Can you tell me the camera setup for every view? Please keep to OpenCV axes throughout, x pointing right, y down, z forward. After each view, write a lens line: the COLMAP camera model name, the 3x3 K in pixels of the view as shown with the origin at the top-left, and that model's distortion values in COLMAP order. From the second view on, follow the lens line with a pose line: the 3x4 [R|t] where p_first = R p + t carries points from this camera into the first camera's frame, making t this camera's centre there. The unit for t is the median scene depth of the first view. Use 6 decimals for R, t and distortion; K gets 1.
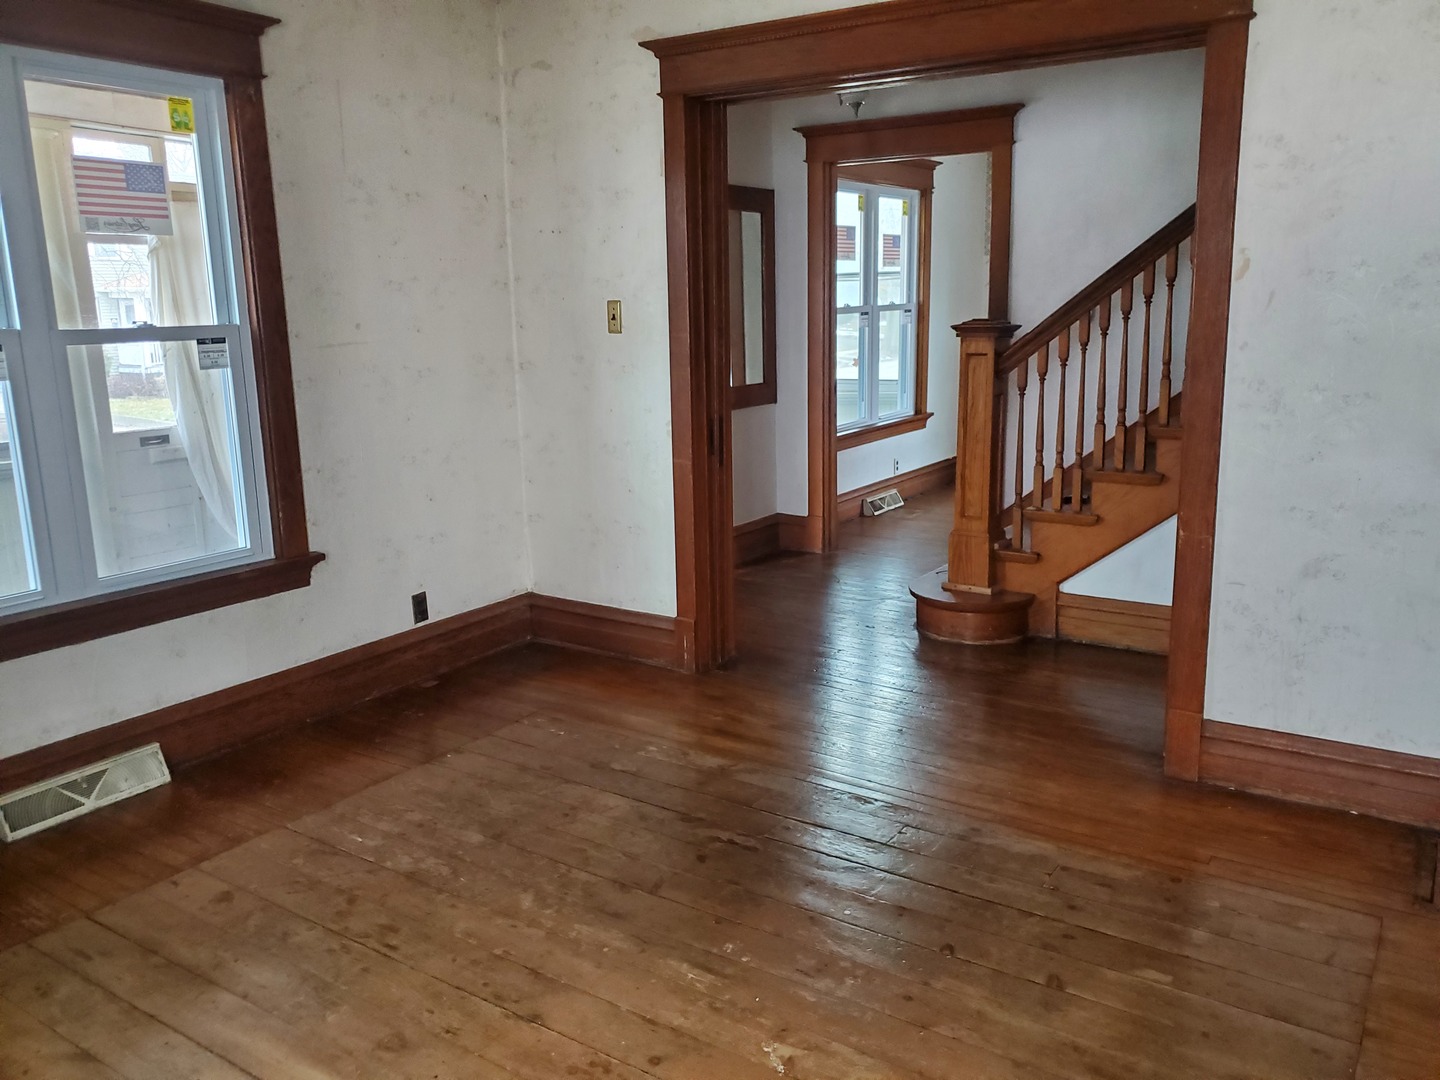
lens RADIAL K [[1137.7, 0, 704.1], [0, 1137.7, 538.5], [0, 0, 1]] dist [0.005724, 0.015139]
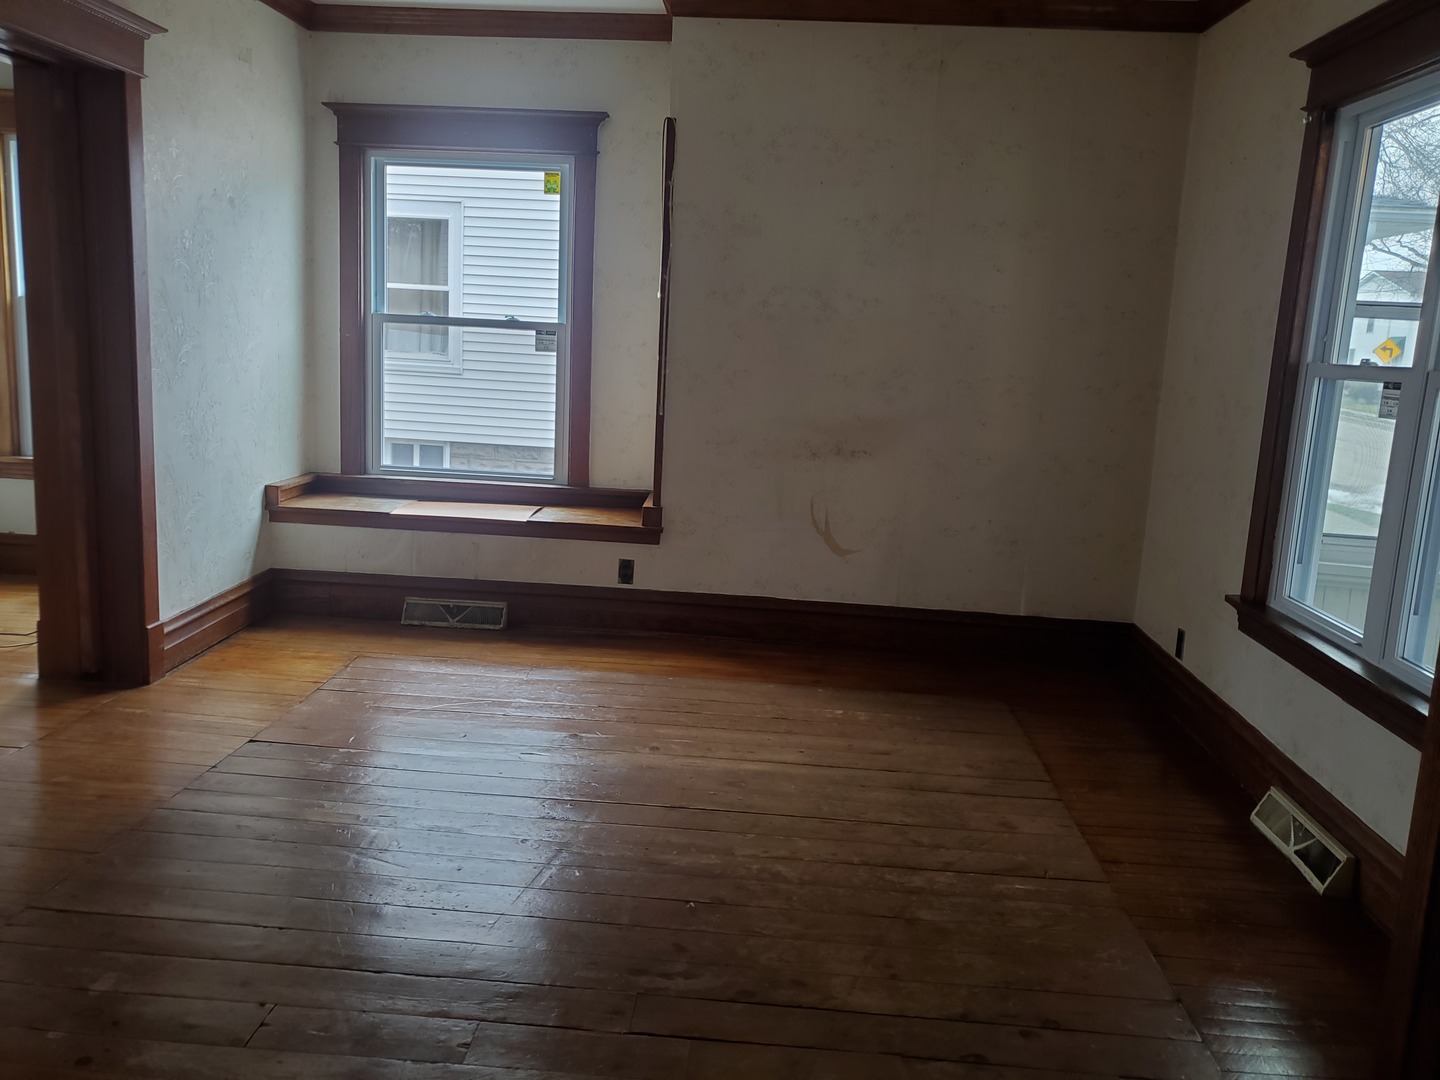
lens RADIAL K [[1137.7, 0, 704.1], [0, 1137.7, 538.5], [0, 0, 1]] dist [0.005724, 0.015139]
pose [[-0.870300, 0.063788, -0.488374, 0.378984], [-0.133930, 0.923563, 0.359297, -0.316886], [0.473963, 0.378105, -0.795233, 1.551104]]
